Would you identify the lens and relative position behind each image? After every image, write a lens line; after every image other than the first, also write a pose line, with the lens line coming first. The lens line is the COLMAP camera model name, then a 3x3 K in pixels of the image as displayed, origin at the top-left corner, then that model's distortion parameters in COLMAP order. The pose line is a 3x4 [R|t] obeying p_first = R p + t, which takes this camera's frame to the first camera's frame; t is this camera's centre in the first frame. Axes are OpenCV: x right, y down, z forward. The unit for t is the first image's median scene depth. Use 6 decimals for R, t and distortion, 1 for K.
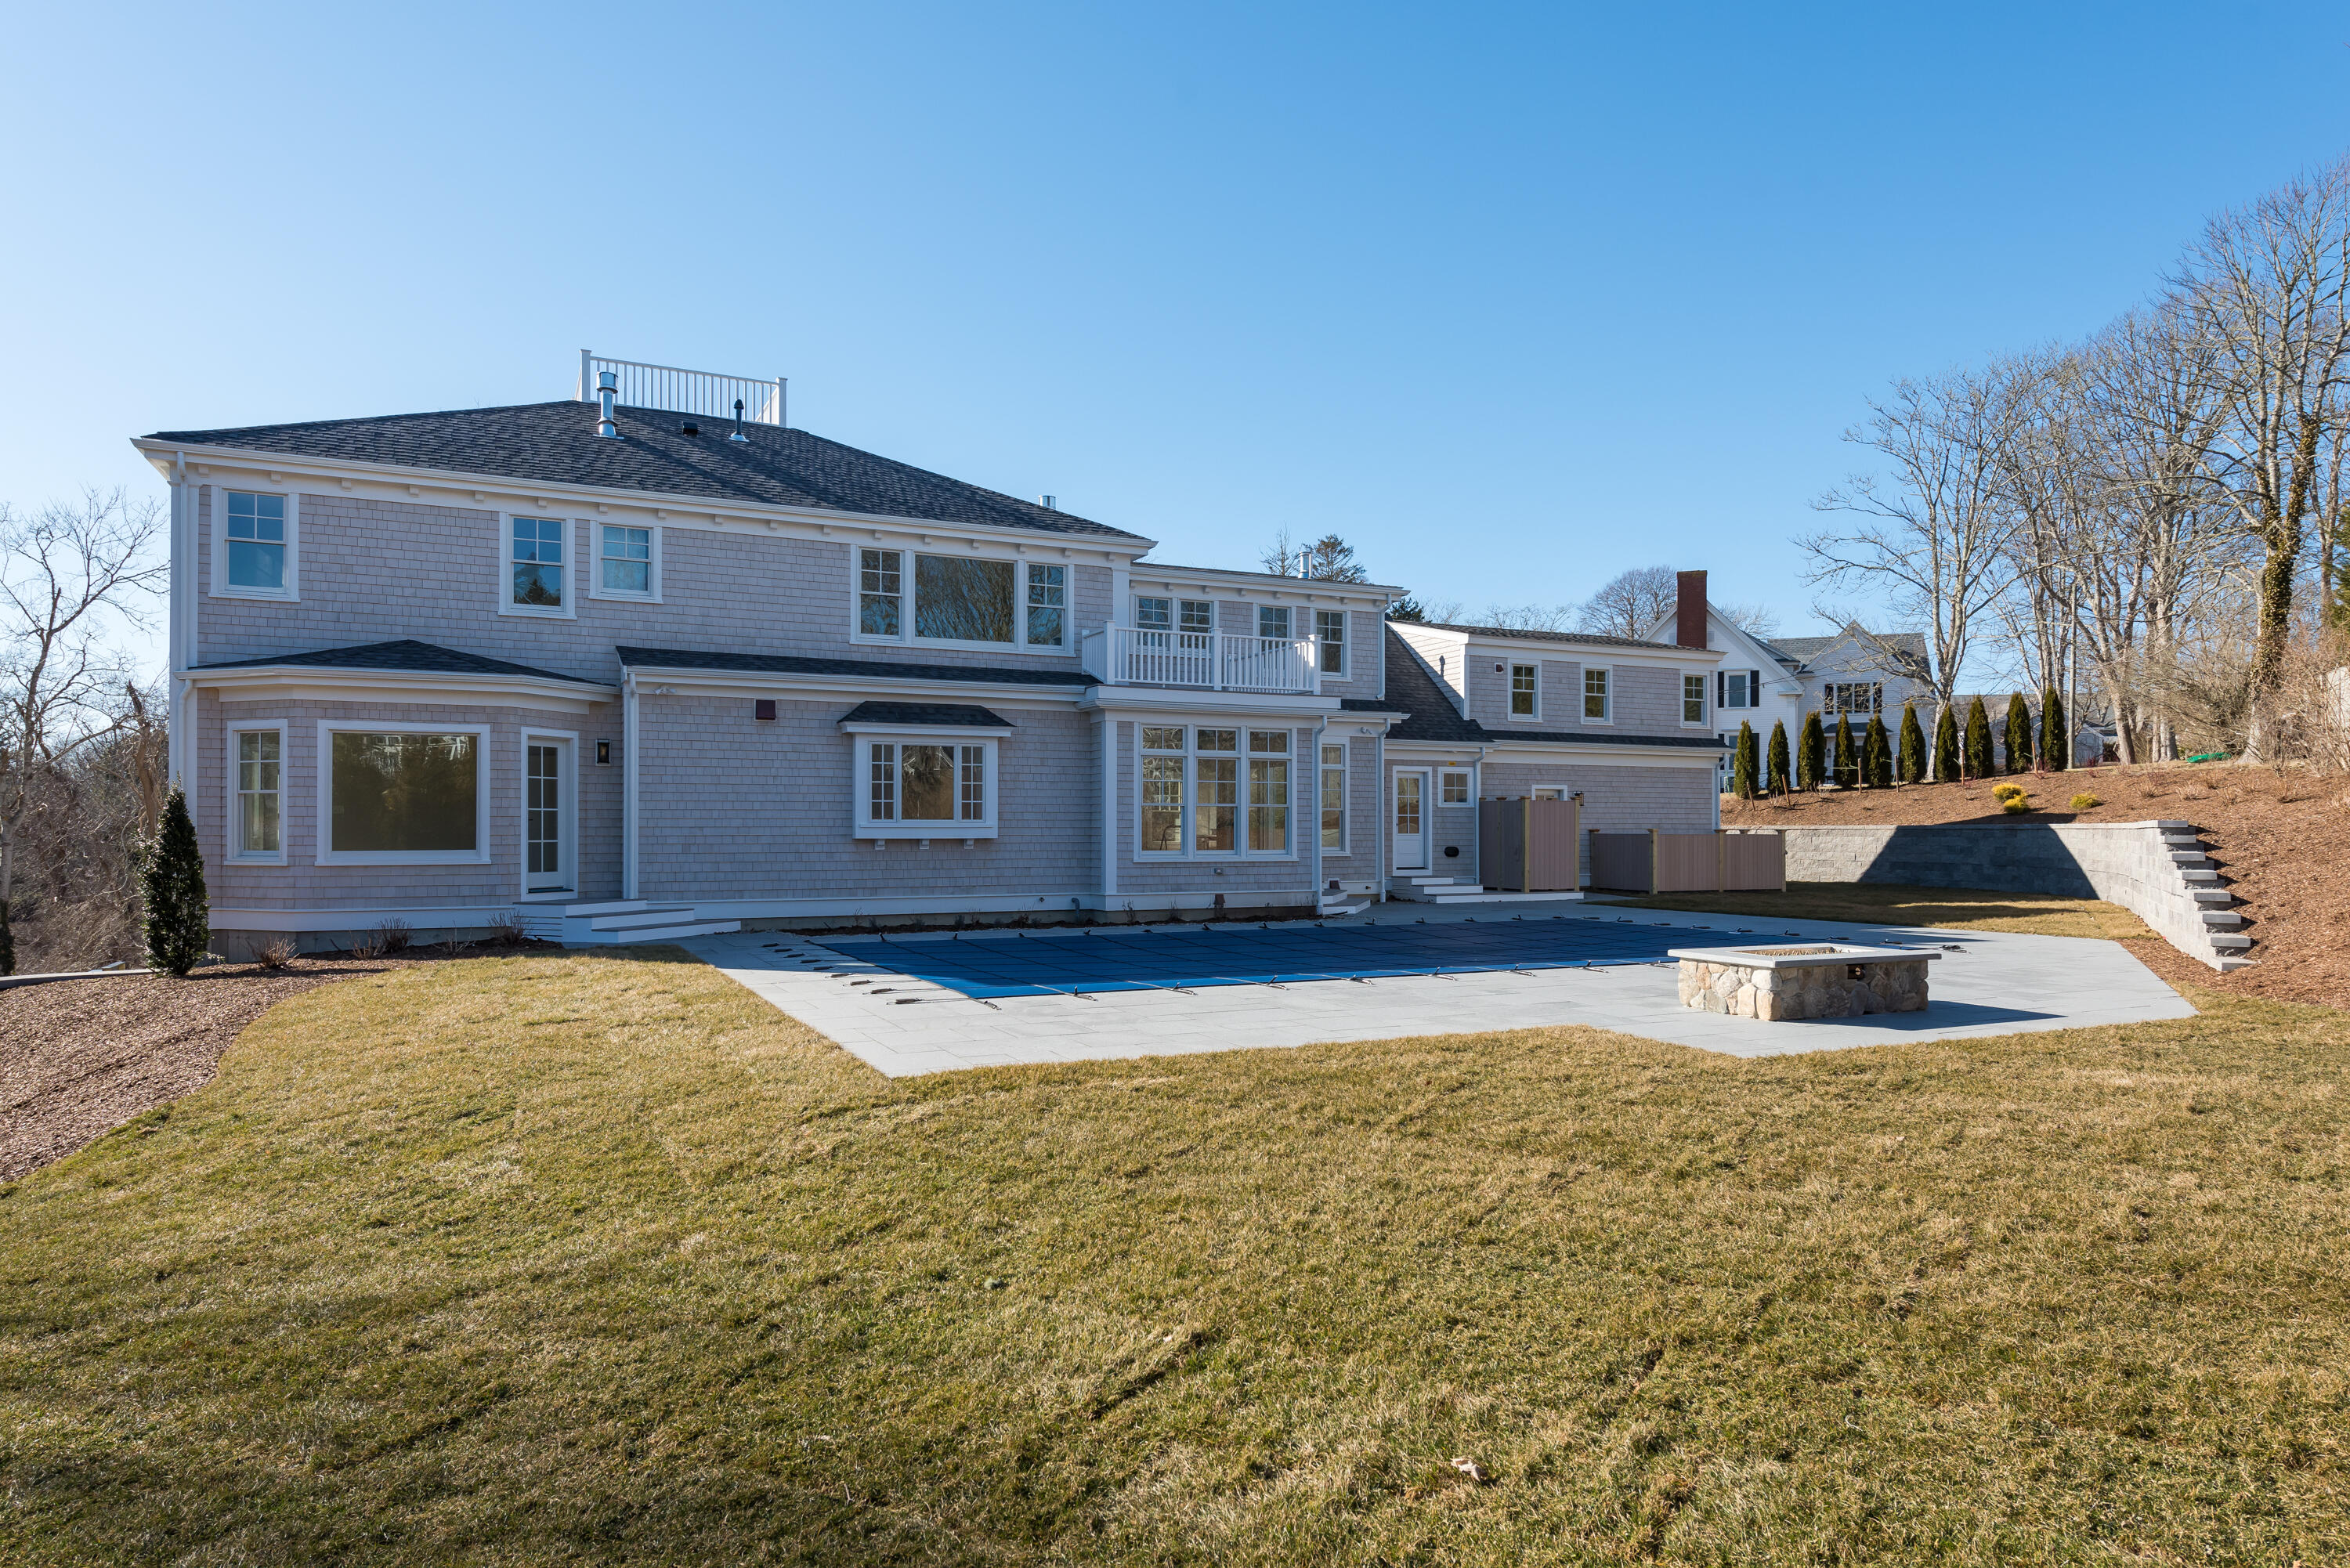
lens RADIAL K [[1493.6, 0, 1177.9], [0, 1493.6, 807.1], [0, 0, 1]] dist [0.015306, -0.010196]
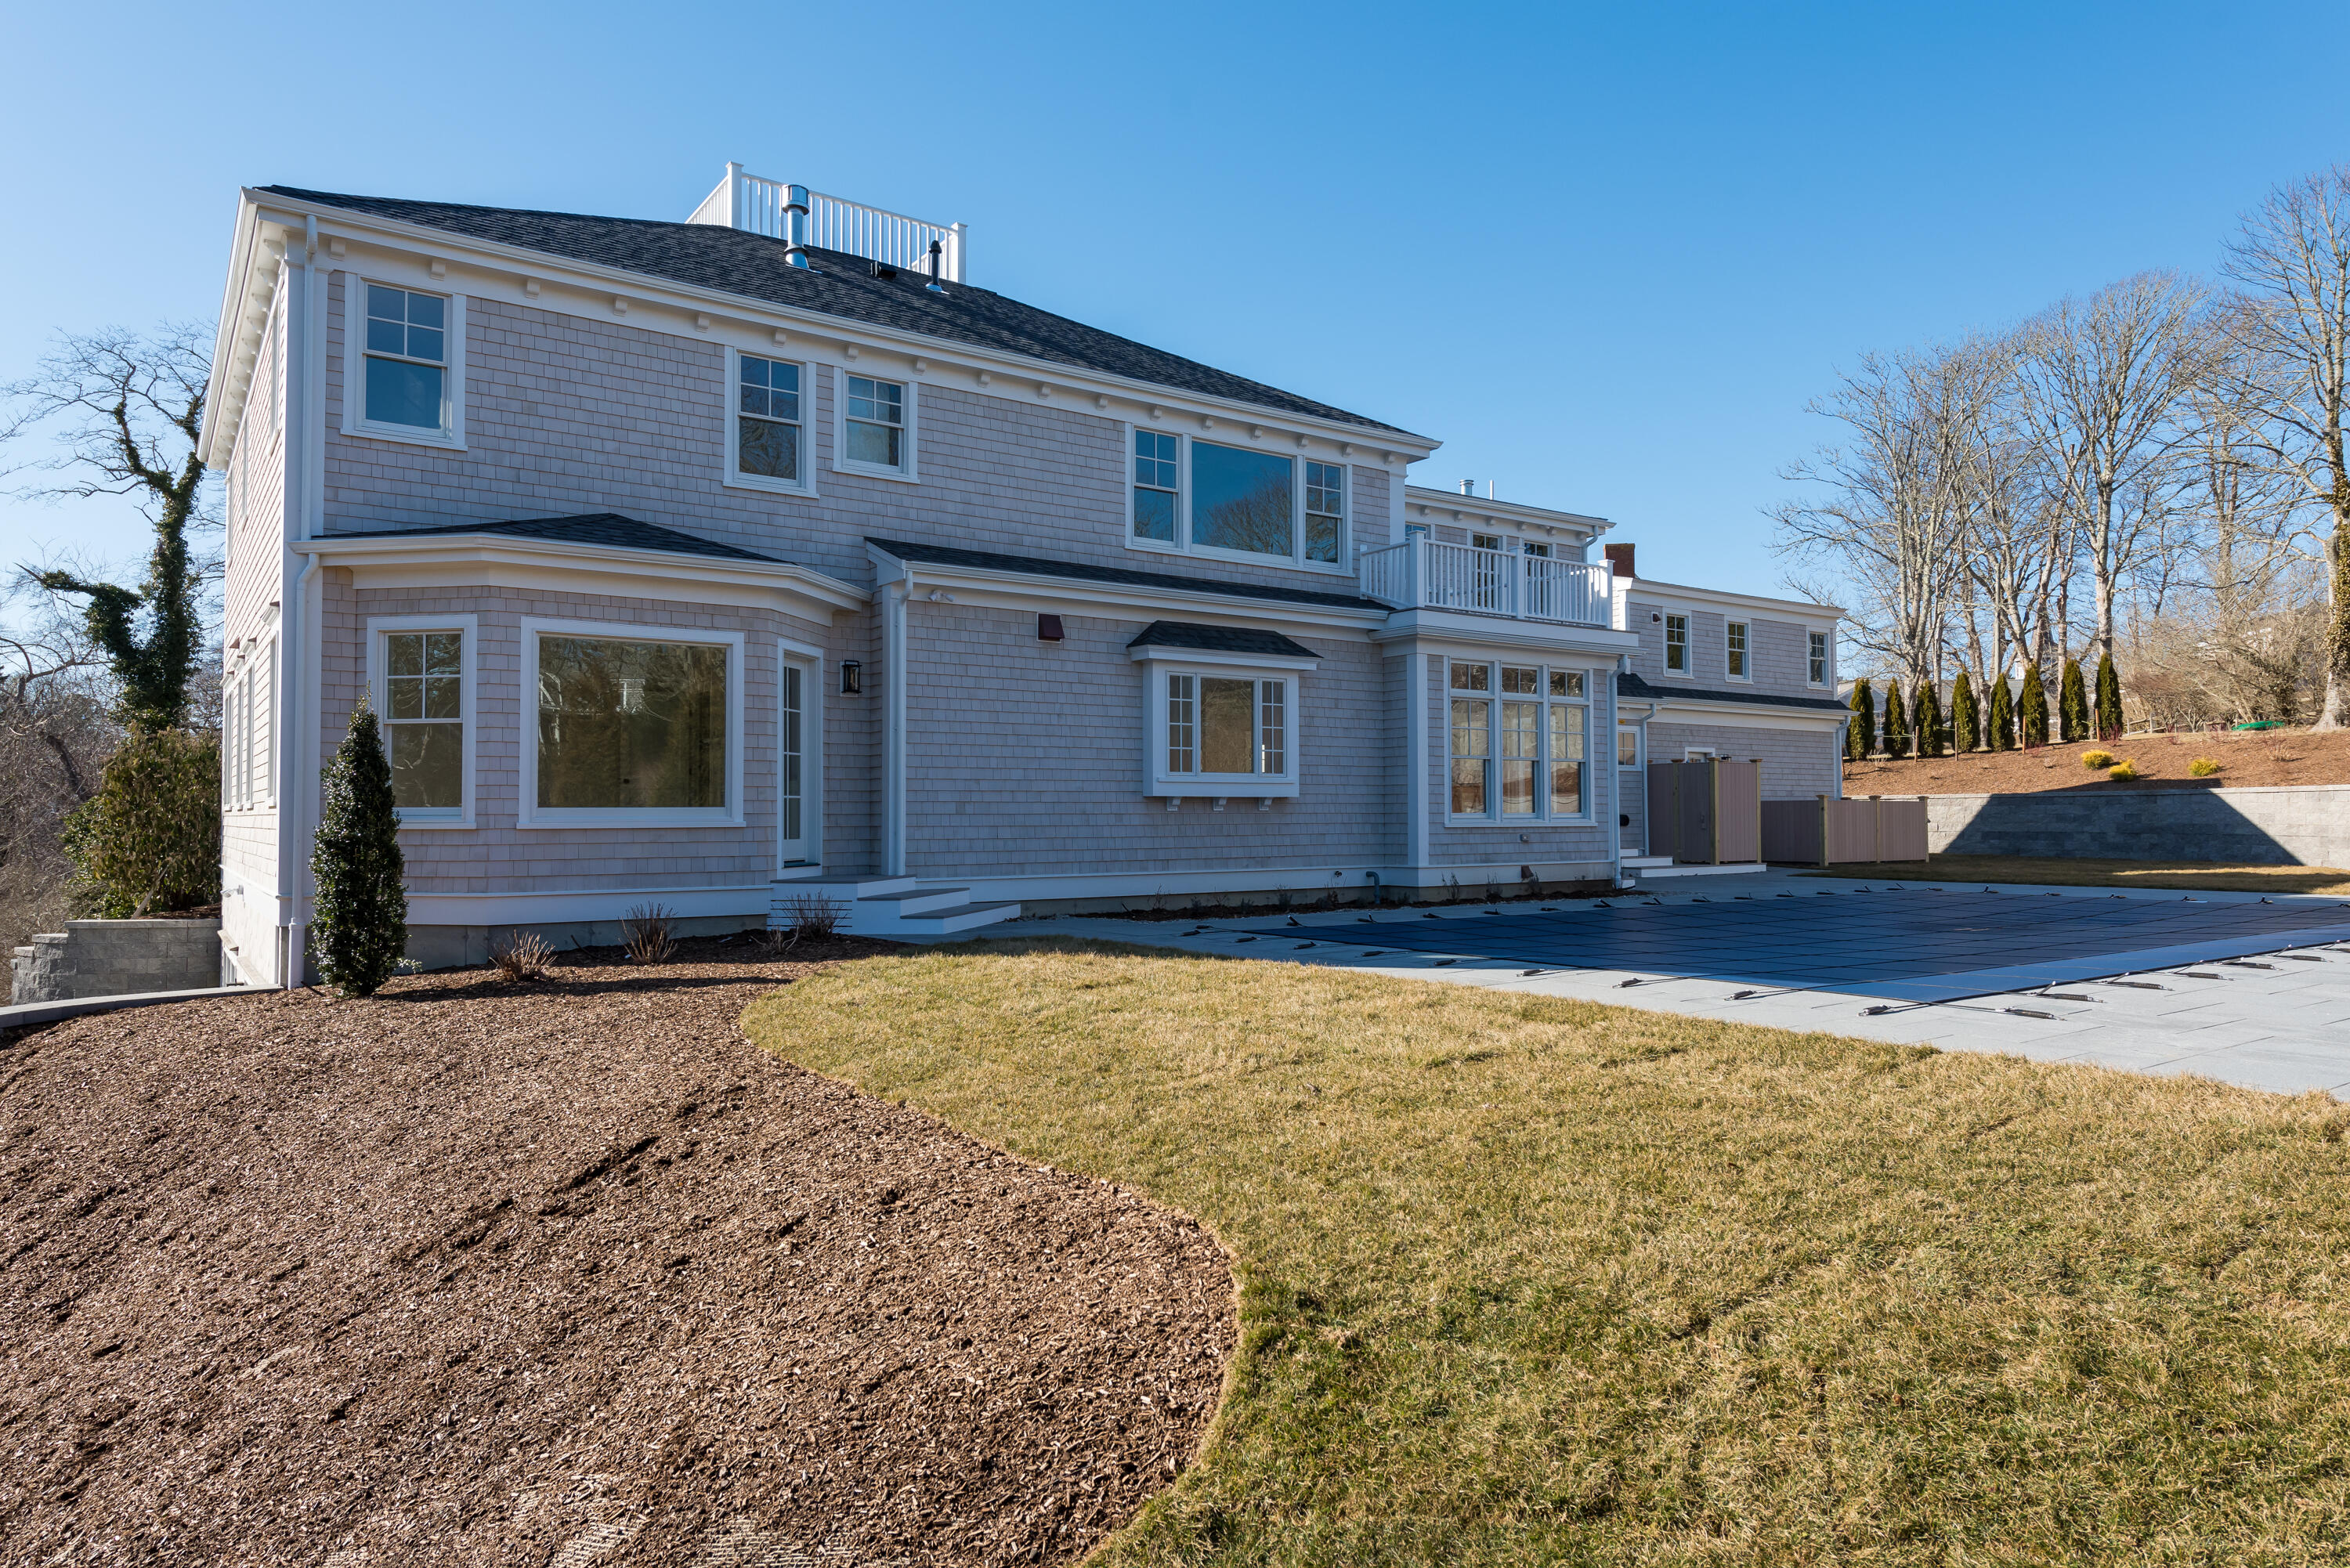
lens RADIAL K [[1493.6, 0, 1163.1], [0, 1493.6, 769.1], [0, 0, 1]] dist [0.015306, -0.010196]
pose [[0.984796, 0.002366, 0.173697, -0.339310], [0.000580, 0.999857, -0.016908, 0.019766], [-0.173712, 0.016752, 0.984654, 0.230002]]
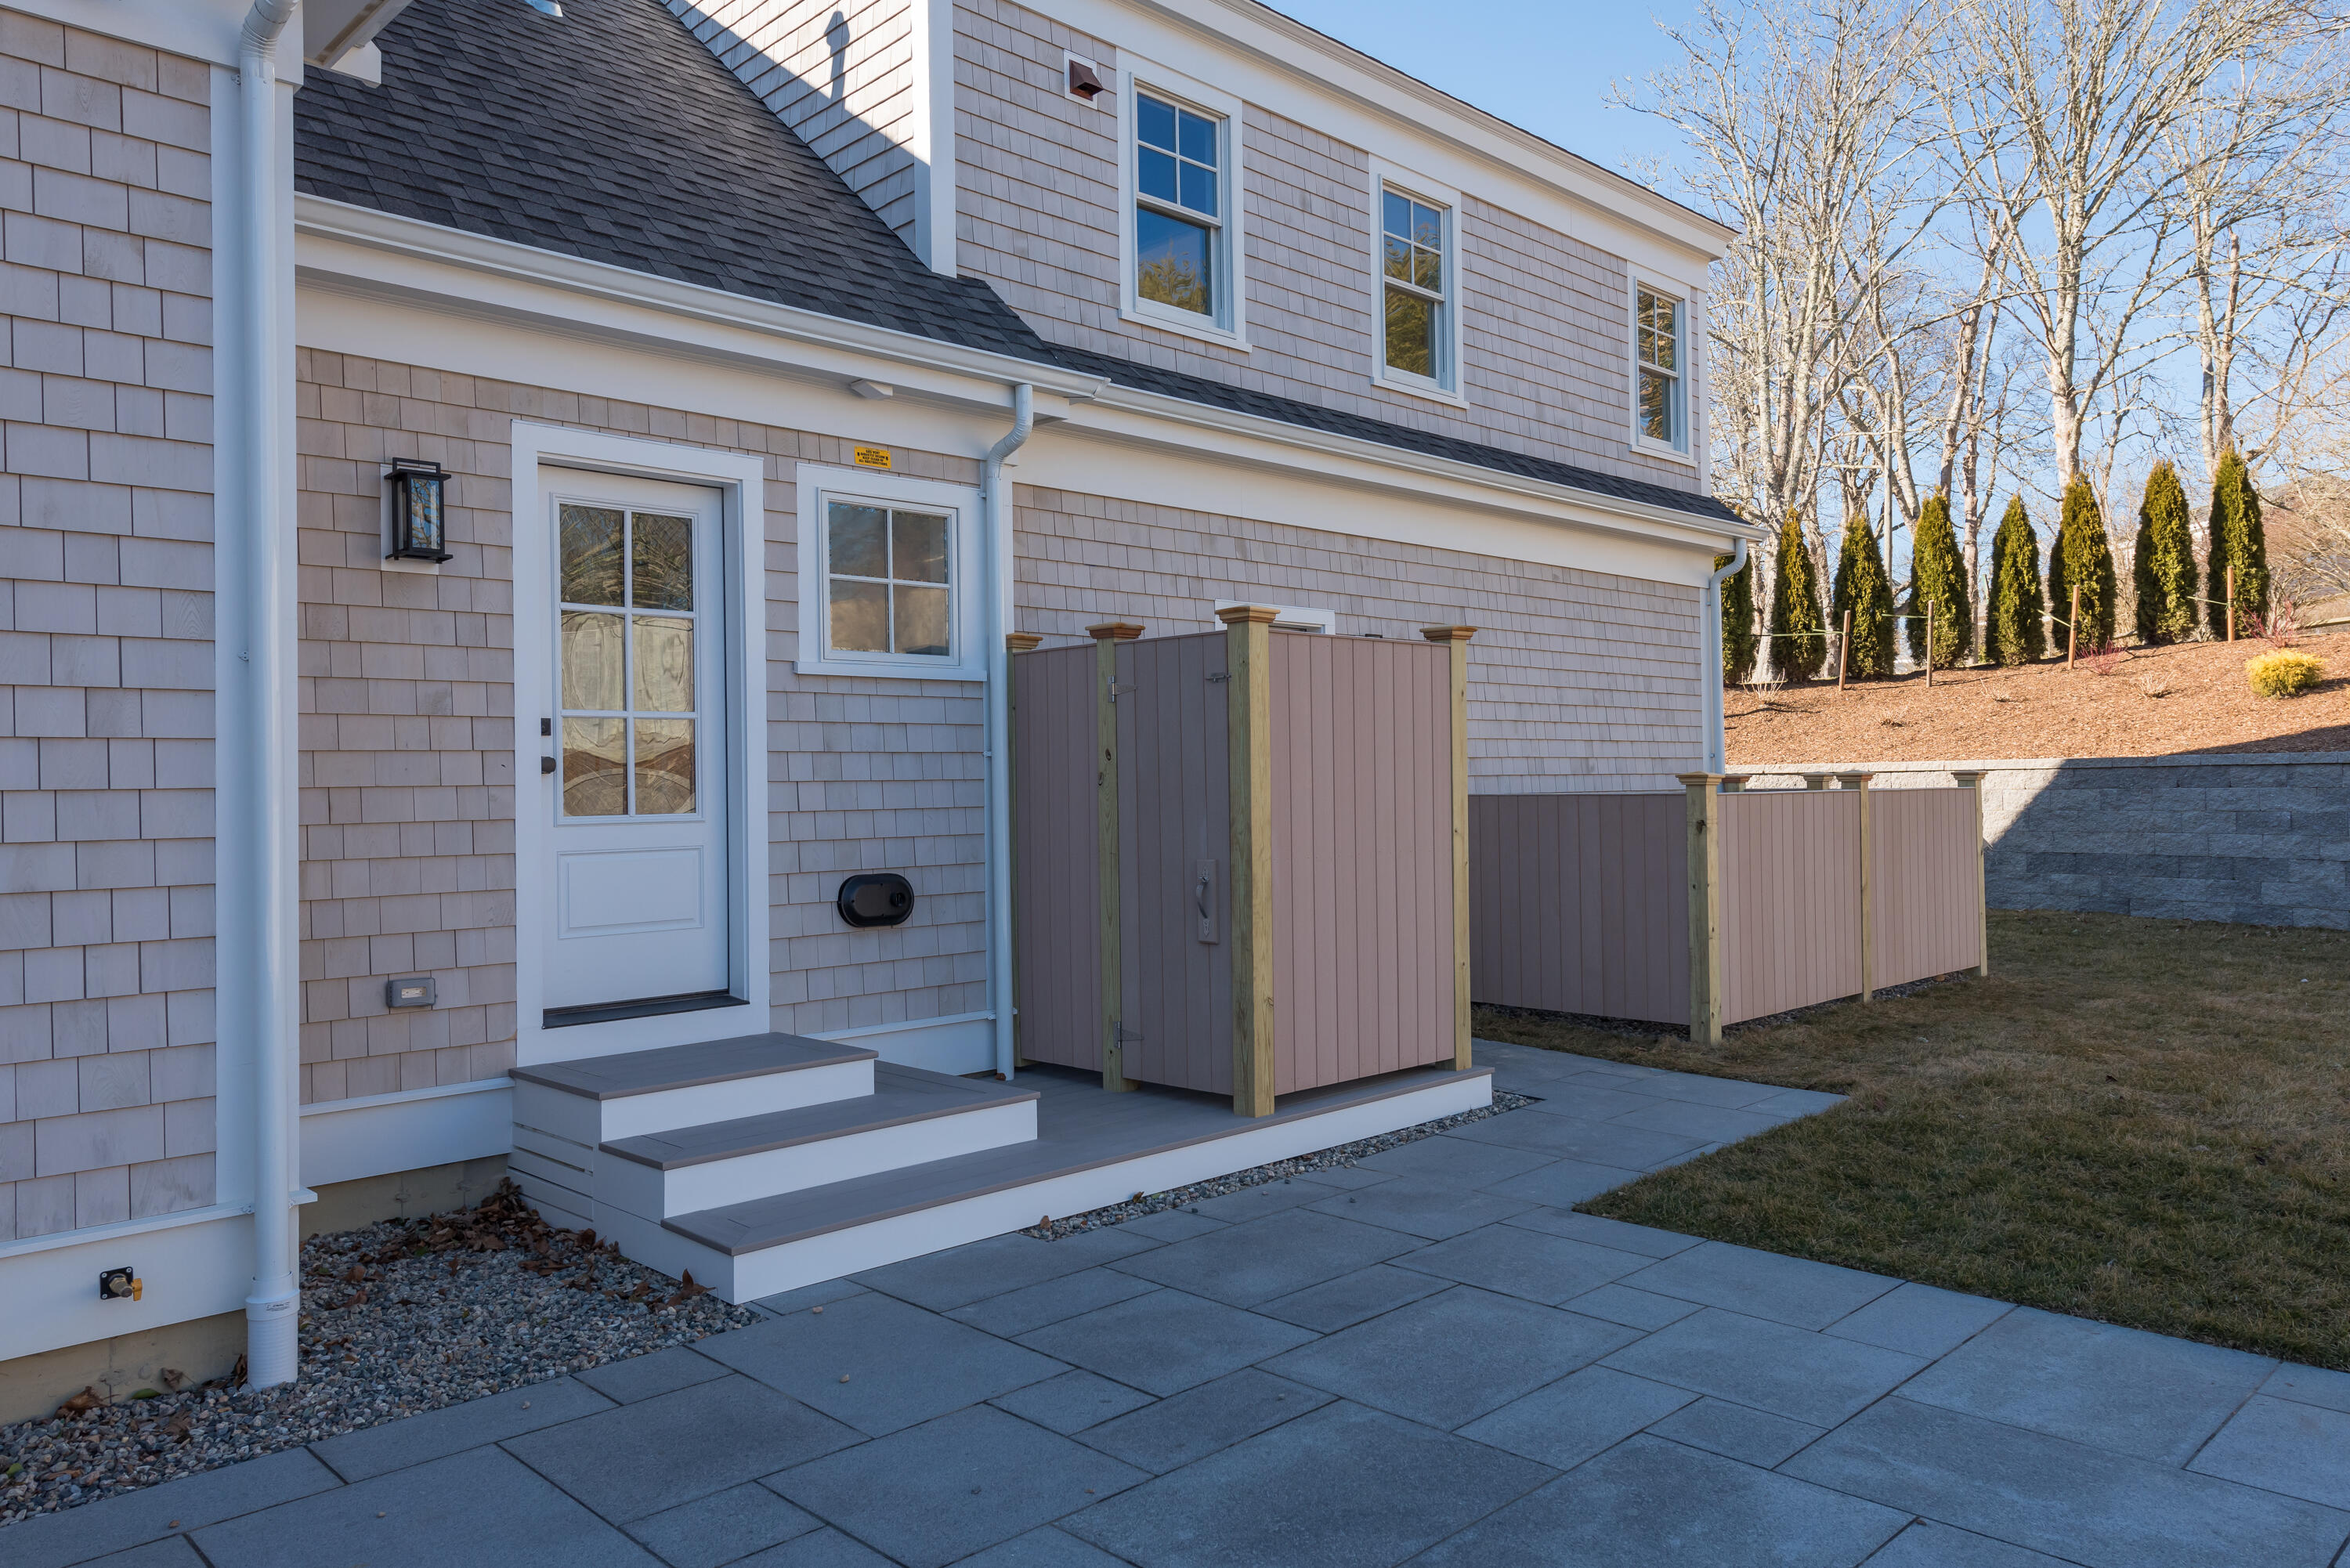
lens RADIAL K [[1568.2, 0, 1175.7], [0, 1568.2, 770.4], [0, 0, 1]] dist [0.007499, 0.000500]
pose [[0.948564, -0.011220, 0.316387, 0.216197], [0.009639, 0.999932, 0.006560, 0.016382], [-0.316439, -0.003173, 0.948608, 1.098889]]
